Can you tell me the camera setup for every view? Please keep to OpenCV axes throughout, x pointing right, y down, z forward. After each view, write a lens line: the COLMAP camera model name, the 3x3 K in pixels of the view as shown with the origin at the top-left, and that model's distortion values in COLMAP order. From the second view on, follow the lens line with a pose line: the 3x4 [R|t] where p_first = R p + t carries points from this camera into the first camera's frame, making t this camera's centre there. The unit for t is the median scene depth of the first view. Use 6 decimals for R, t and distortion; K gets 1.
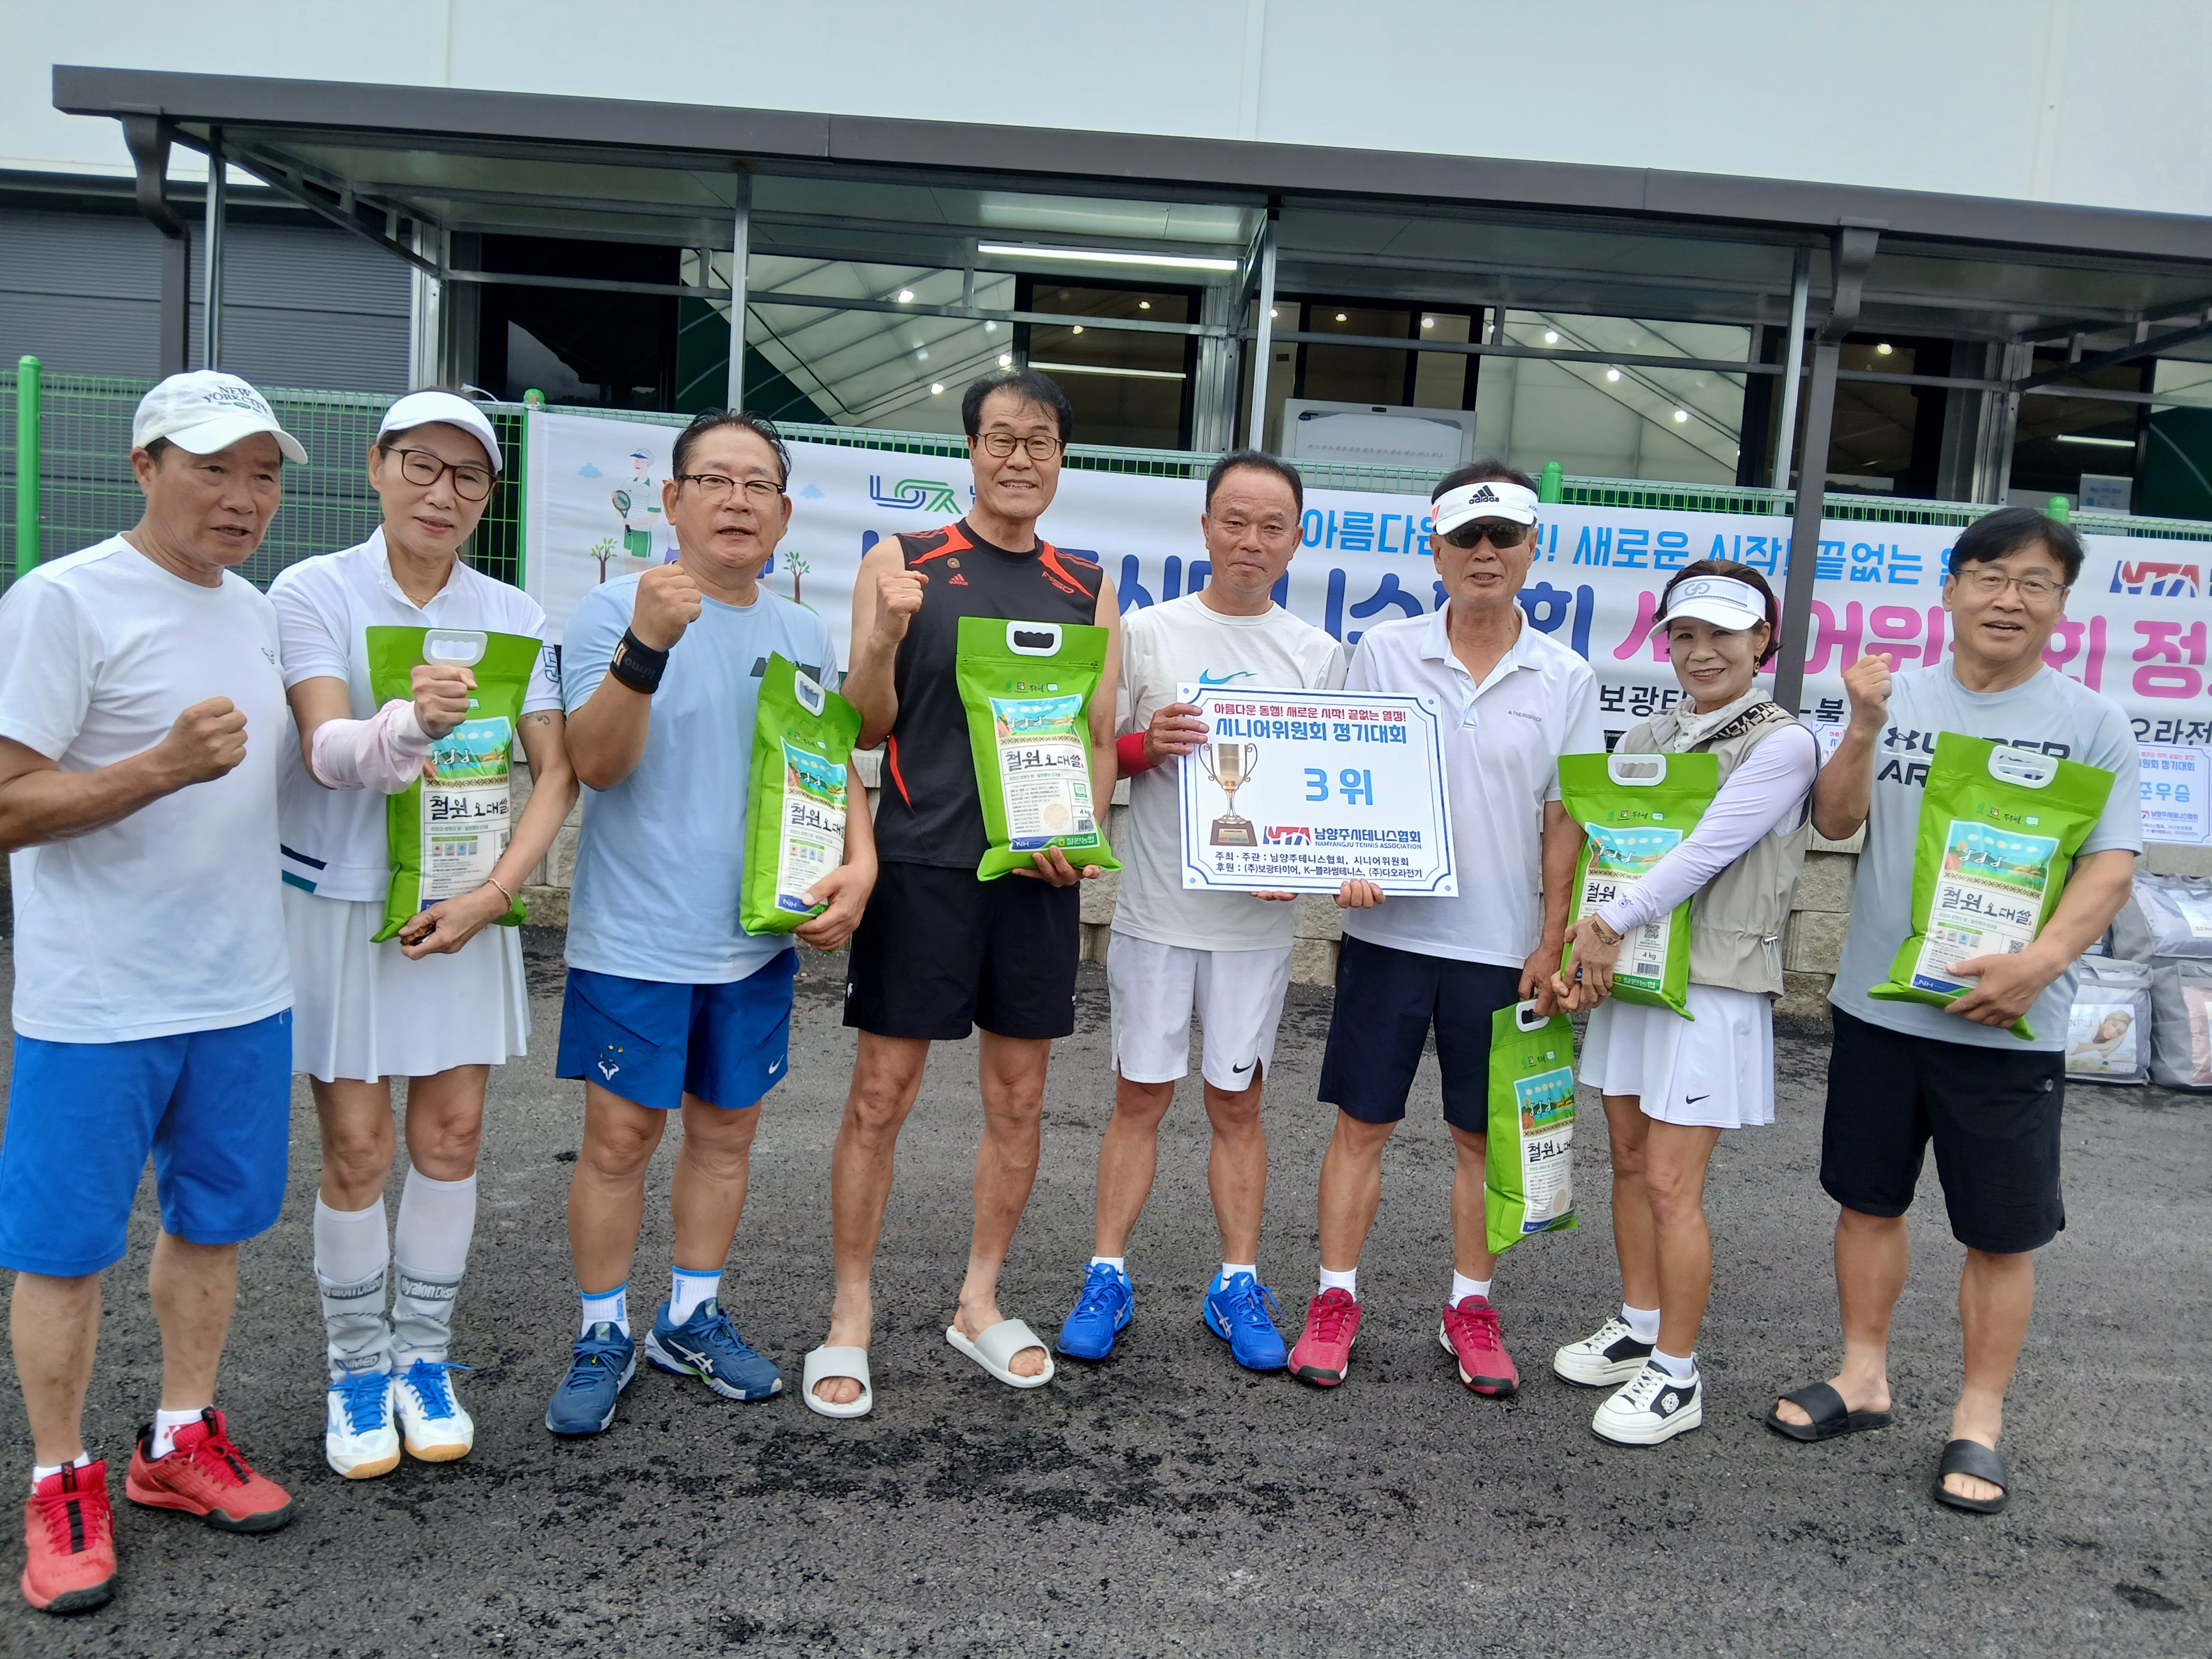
lens RADIAL K [[1713.5, 0, 1104.4], [0, 1713.5, 835.1], [0, 0, 1]] dist [0.009740, -0.055986]
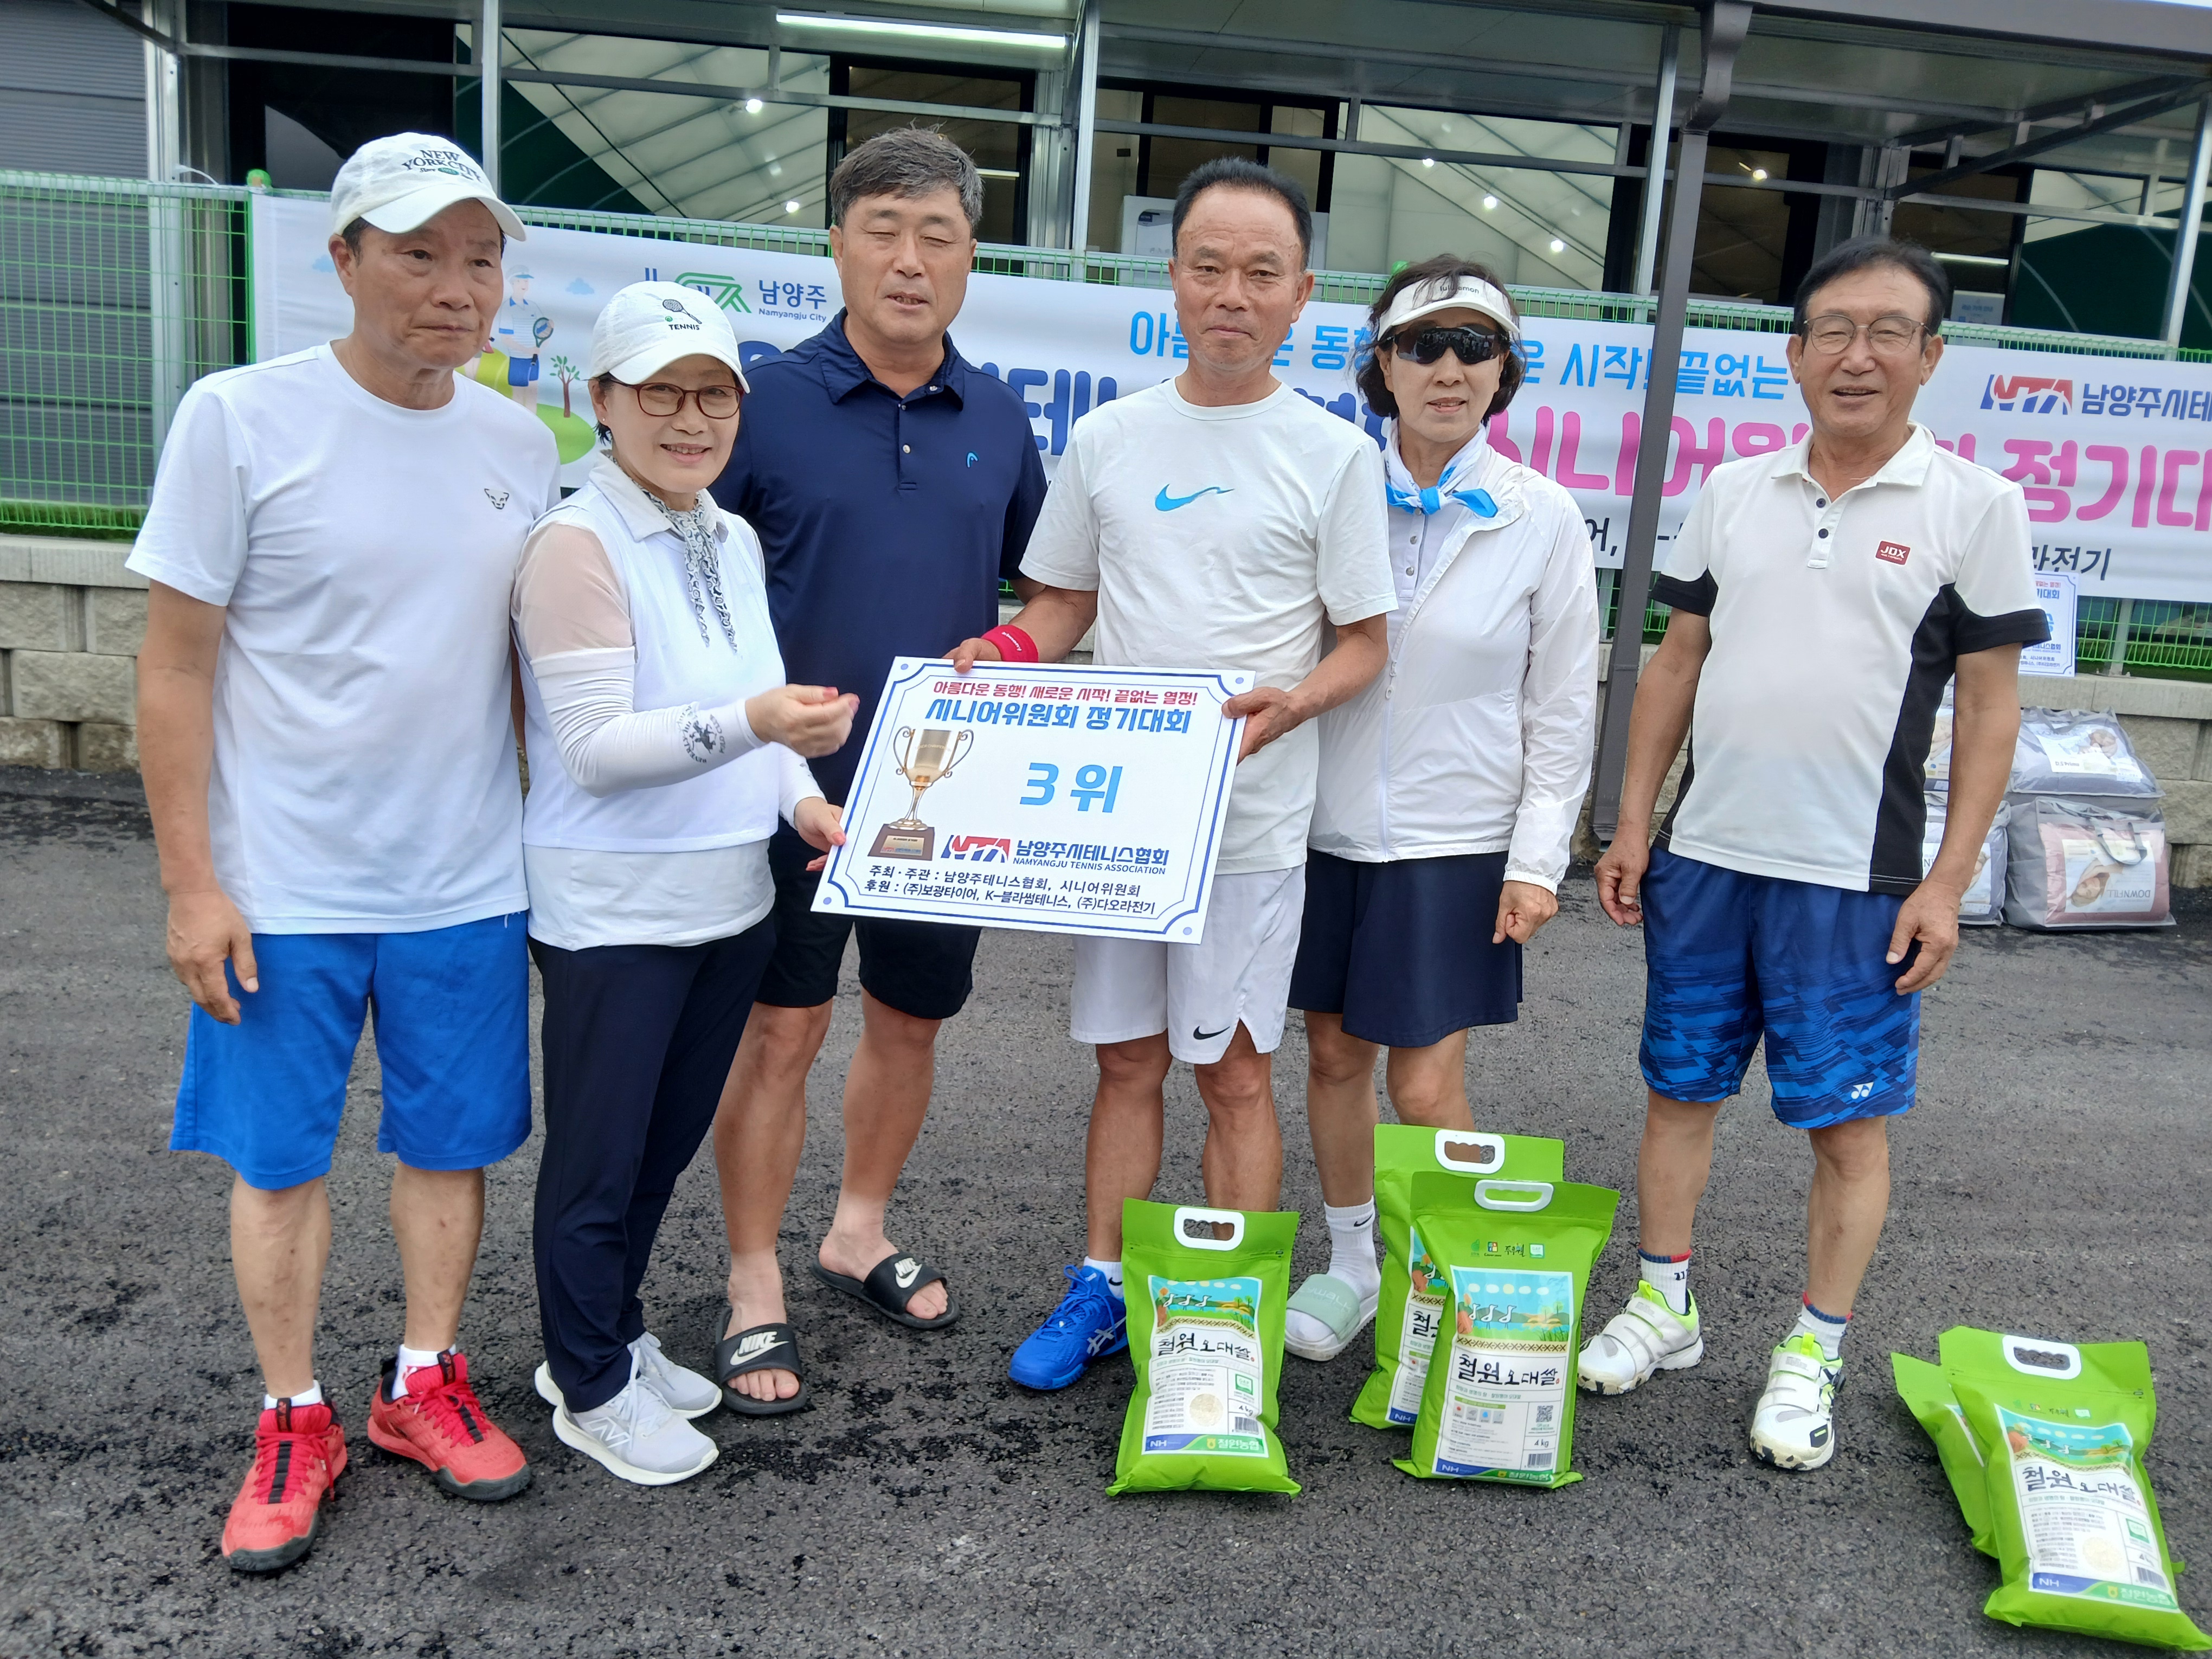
lens RADIAL K [[1713.5, 0, 1104.4], [0, 1713.5, 835.1], [0, 0, 1]] dist [0.009740, -0.055986]
pose [[0.997533, -0.012937, 0.069001, 0.040313], [0.006526, 0.995706, 0.092340, 0.002761], [-0.069899, -0.091662, 0.993334, 0.079673]]
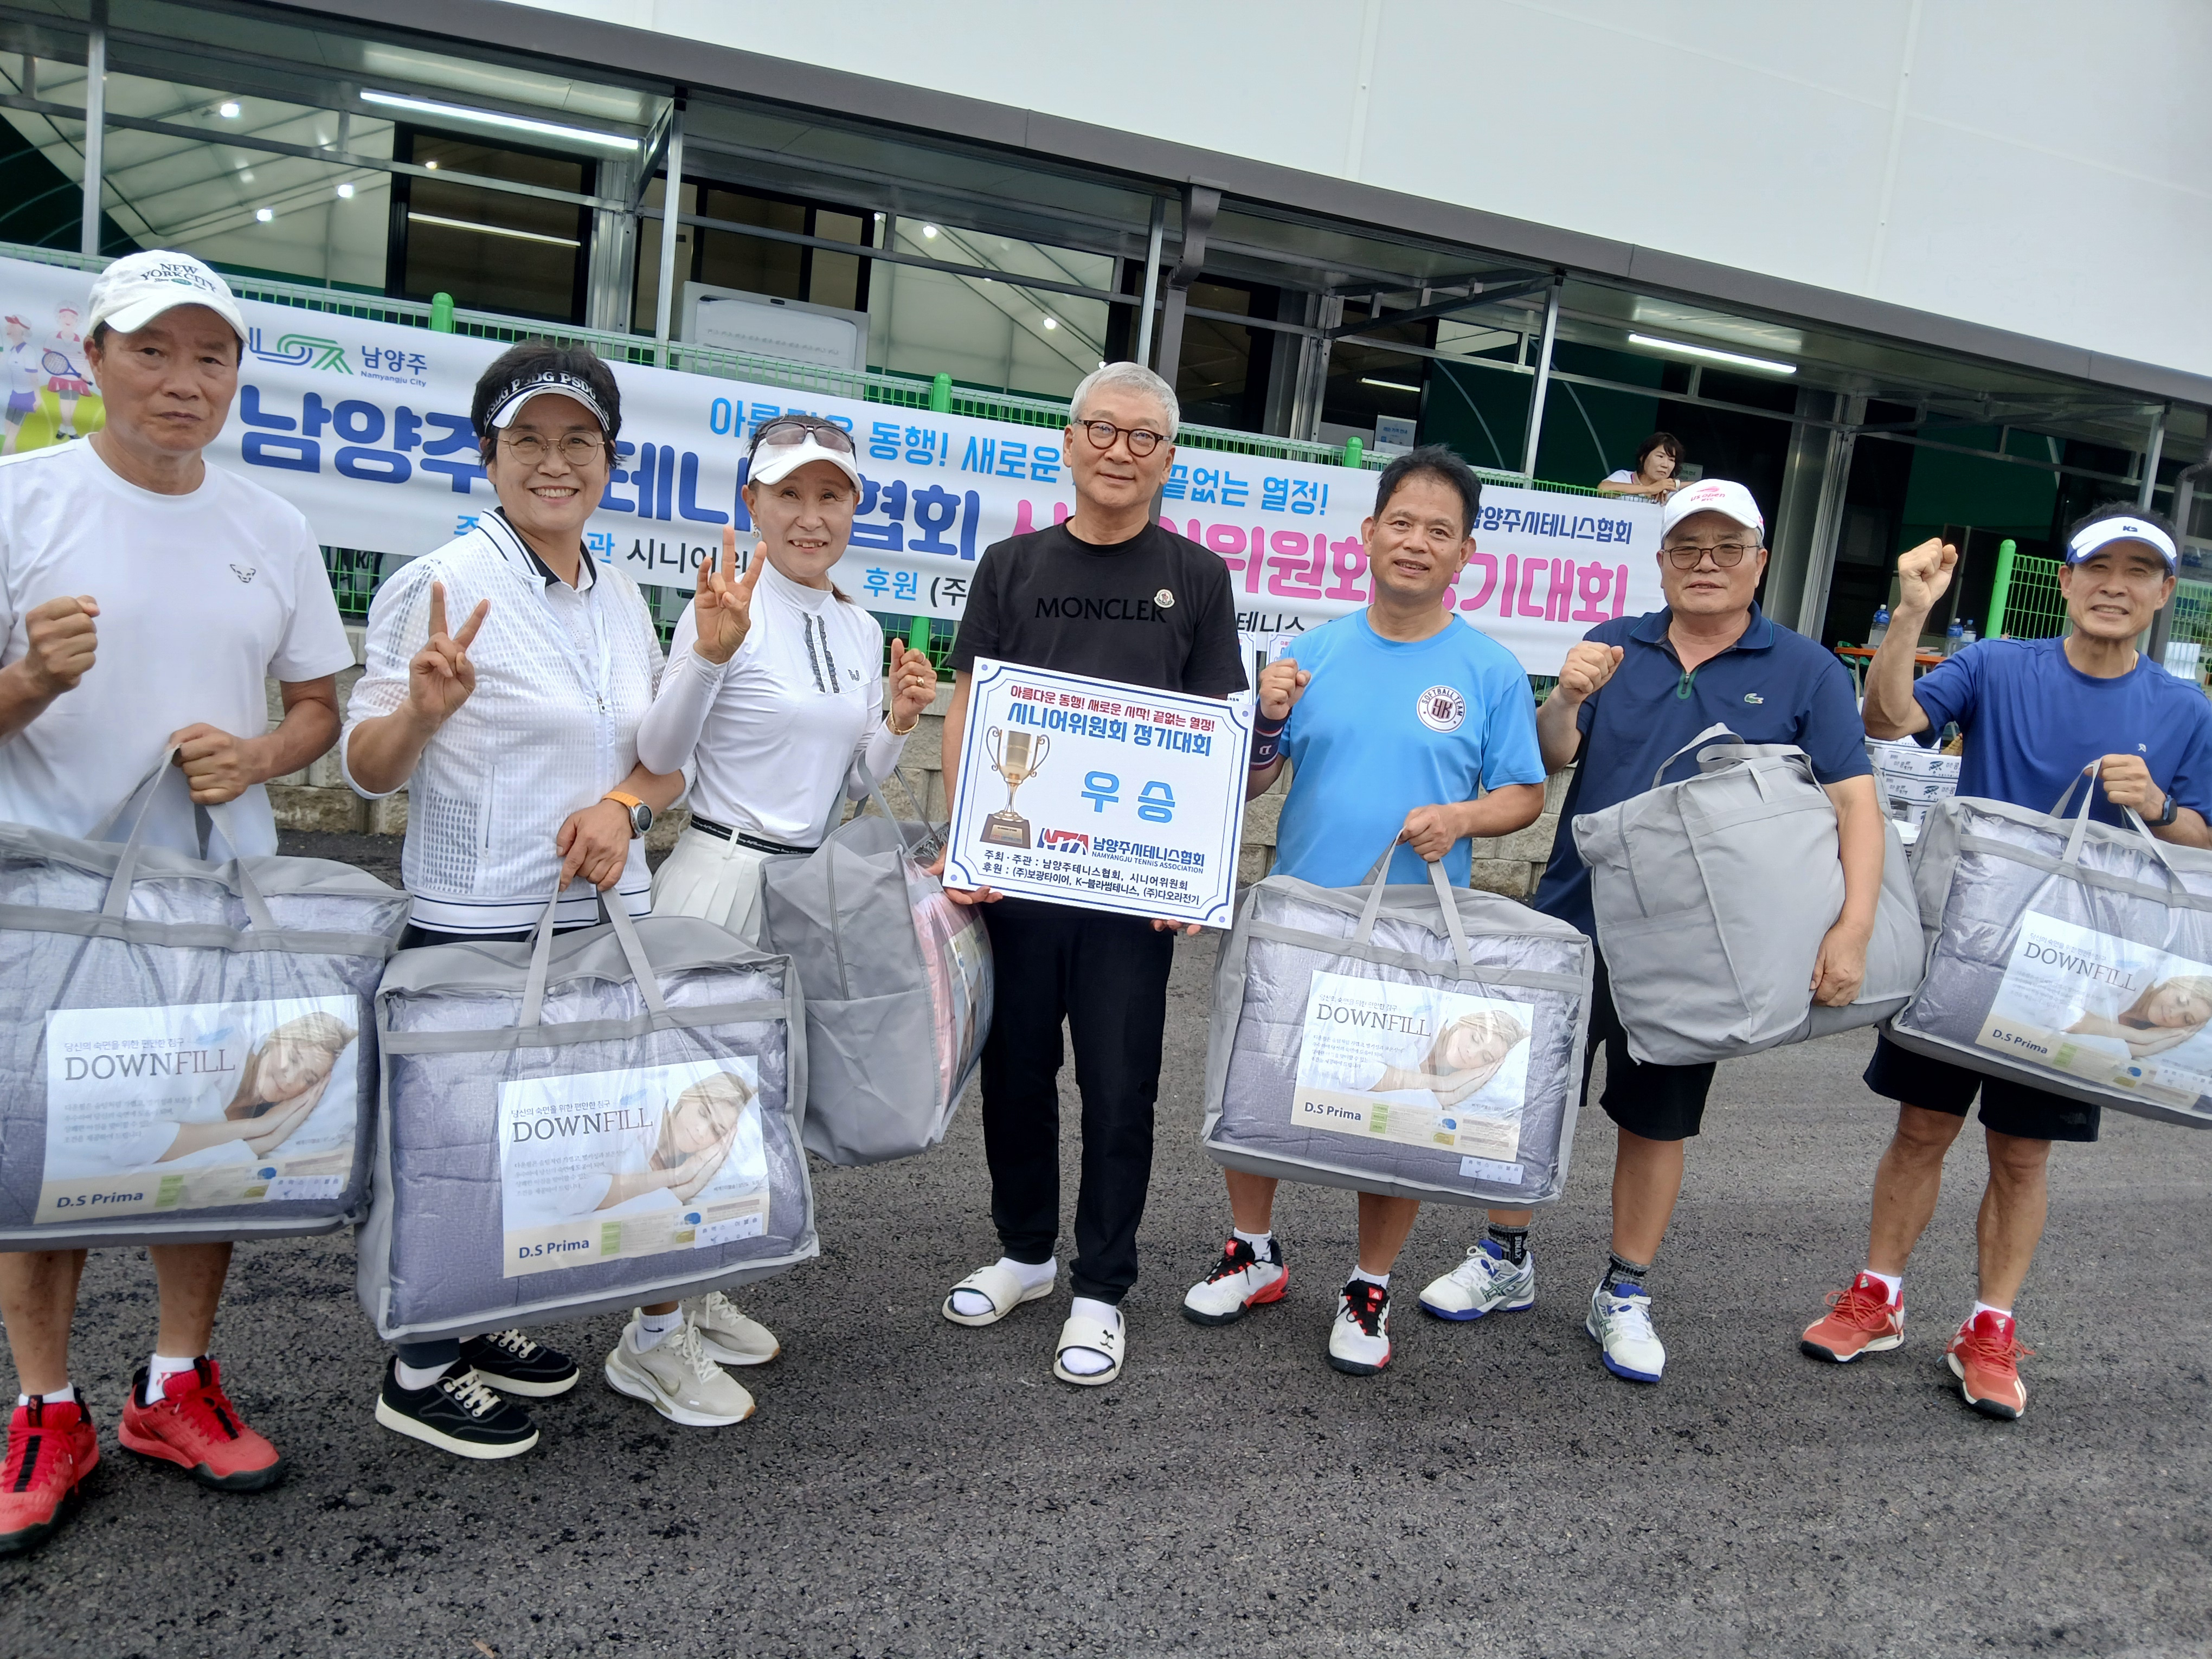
lens RADIAL K [[1701.6, 0, 1091.8], [0, 1701.6, 862.9], [0, 0, 1]] dist [0.080904, -0.174474]
pose [[0.938613, -0.016269, 0.344588, -0.035112], [-0.011768, 0.996796, 0.079116, 0.006804], [-0.344771, -0.078315, 0.935414, -0.089476]]
